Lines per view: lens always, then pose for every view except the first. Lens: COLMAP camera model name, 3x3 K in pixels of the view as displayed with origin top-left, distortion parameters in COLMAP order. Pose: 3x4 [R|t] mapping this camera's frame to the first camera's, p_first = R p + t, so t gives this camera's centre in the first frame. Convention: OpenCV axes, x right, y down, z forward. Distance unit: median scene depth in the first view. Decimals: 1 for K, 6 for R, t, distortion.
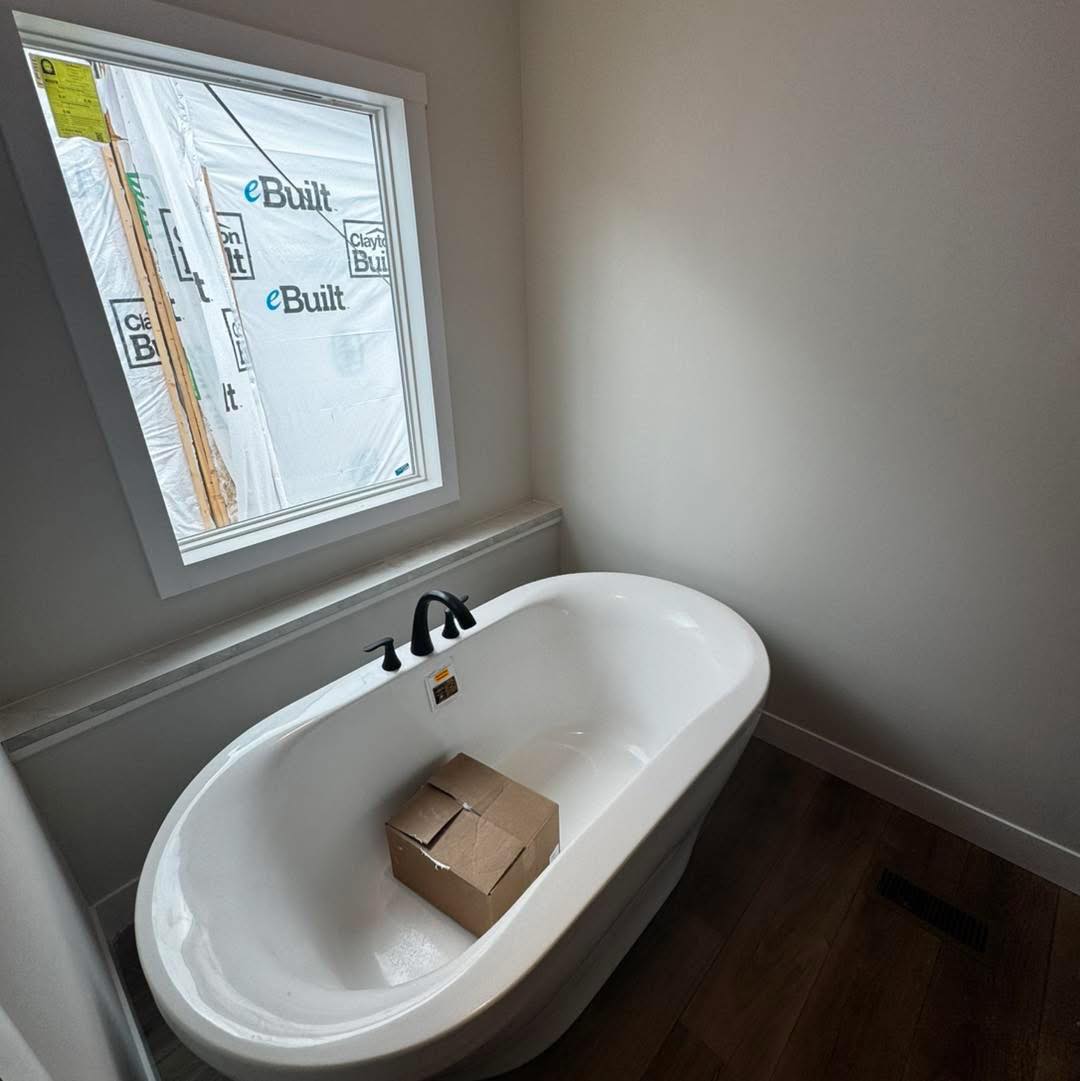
lens RADIAL K [[574.2, 0, 539.4], [0, 574.2, 538.2], [0, 0, 1]] dist [-0.001764, 0.000069]
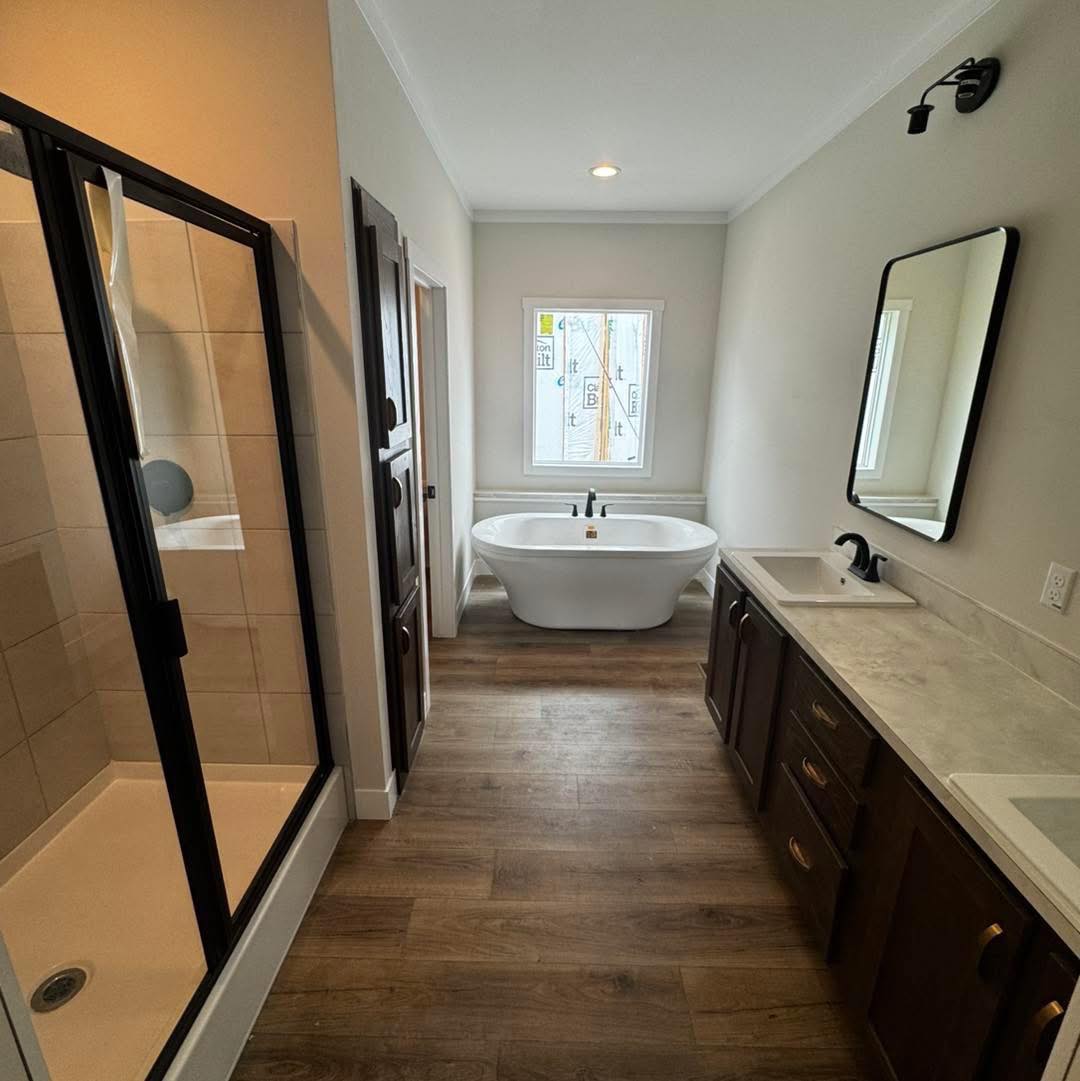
lens RADIAL K [[574.2, 0, 539.4], [0, 574.2, 538.2], [0, 0, 1]] dist [-0.001764, 0.000069]
pose [[0.672595, 0.245187, -0.698212, 1.131882], [-0.329067, 0.944194, 0.014573, 0.252590], [0.662820, 0.219957, 0.715743, -0.732520]]
